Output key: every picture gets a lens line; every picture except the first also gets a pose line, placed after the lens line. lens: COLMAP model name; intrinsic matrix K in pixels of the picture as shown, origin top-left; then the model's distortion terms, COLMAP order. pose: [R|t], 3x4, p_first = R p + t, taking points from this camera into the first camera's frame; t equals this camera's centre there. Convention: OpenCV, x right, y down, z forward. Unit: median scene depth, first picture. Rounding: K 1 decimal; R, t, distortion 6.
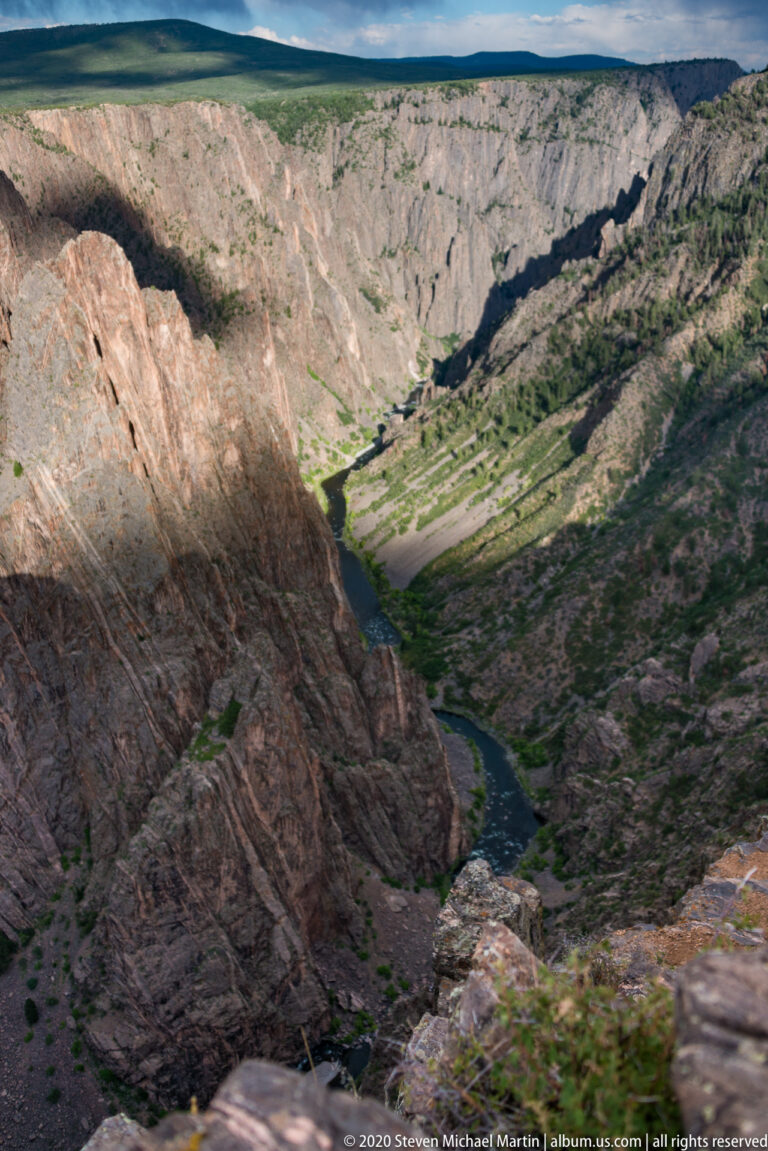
lens RADIAL K [[997.7, 0, 371.6], [0, 997.7, 554.6], [0, 0, 1]] dist [0.062024, -0.040327]
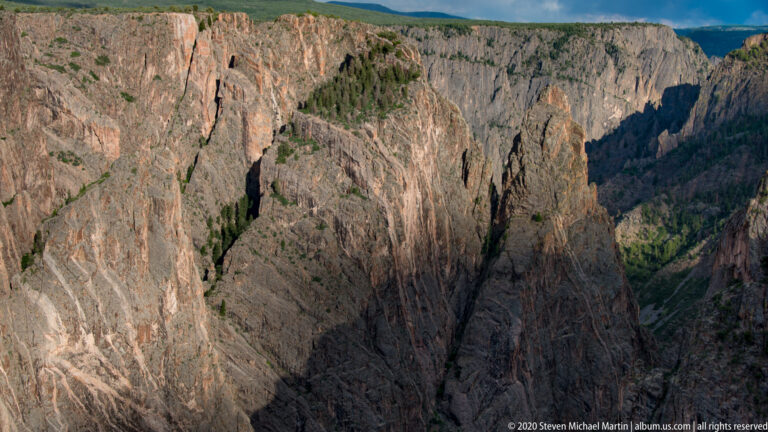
lens RADIAL K [[1147.5, 0, 389.8], [0, 1147.5, 223.7], [0, 0, 1]] dist [-0.016448, 0.000000]
pose [[0.983518, 0.038174, 0.176733, -0.338451], [0.010178, 0.964219, -0.264912, 0.152212], [-0.180522, 0.262345, 0.947938, -0.259130]]
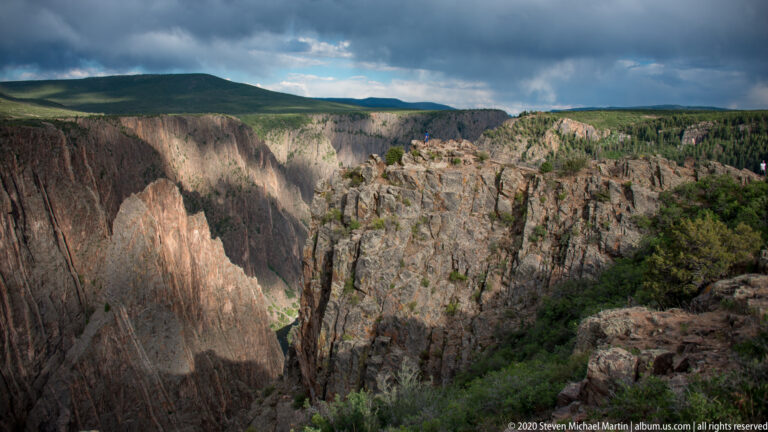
lens RADIAL K [[627.9, 0, 380.7], [0, 627.9, 183.8], [0, 0, 1]] dist [-0.134887, 0.069105]
pose [[0.992210, 0.038665, 0.118422, -0.007449], [0.000782, 0.948663, -0.316288, 0.016649], [-0.124572, 0.313917, 0.941243, -0.038997]]
